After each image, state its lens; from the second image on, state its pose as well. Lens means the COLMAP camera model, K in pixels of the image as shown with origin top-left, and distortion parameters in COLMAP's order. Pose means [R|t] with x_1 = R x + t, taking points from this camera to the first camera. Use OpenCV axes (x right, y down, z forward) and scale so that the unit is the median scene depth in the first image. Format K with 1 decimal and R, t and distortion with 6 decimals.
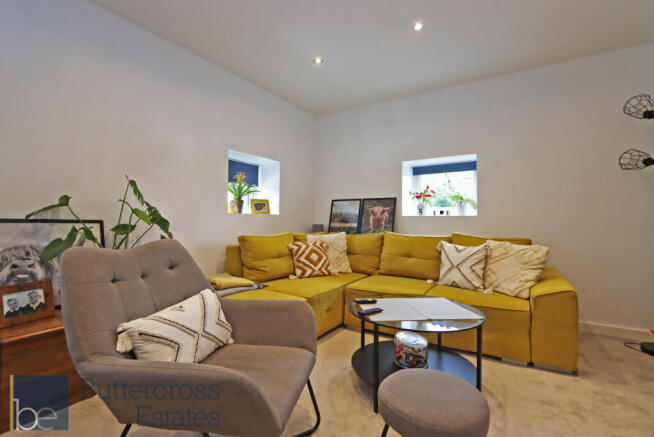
lens RADIAL K [[308.6, 0, 324.5], [0, 308.6, 218.4], [0, 0, 1]] dist [-0.000705, -0.000144]
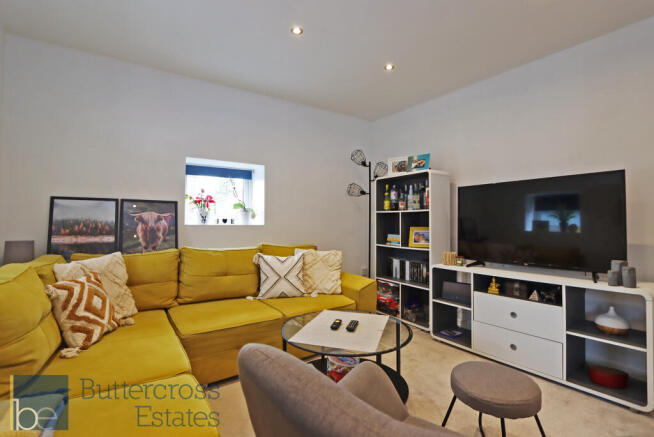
lens RADIAL K [[308.6, 0, 325.6], [0, 308.6, 220.9], [0, 0, 1]] dist [-0.000705, -0.000144]
pose [[0.398163, -0.000808, 0.917314, -0.366221], [-0.015443, 0.999852, 0.007583, -0.032942], [-0.917185, -0.017185, 0.398092, 0.381542]]
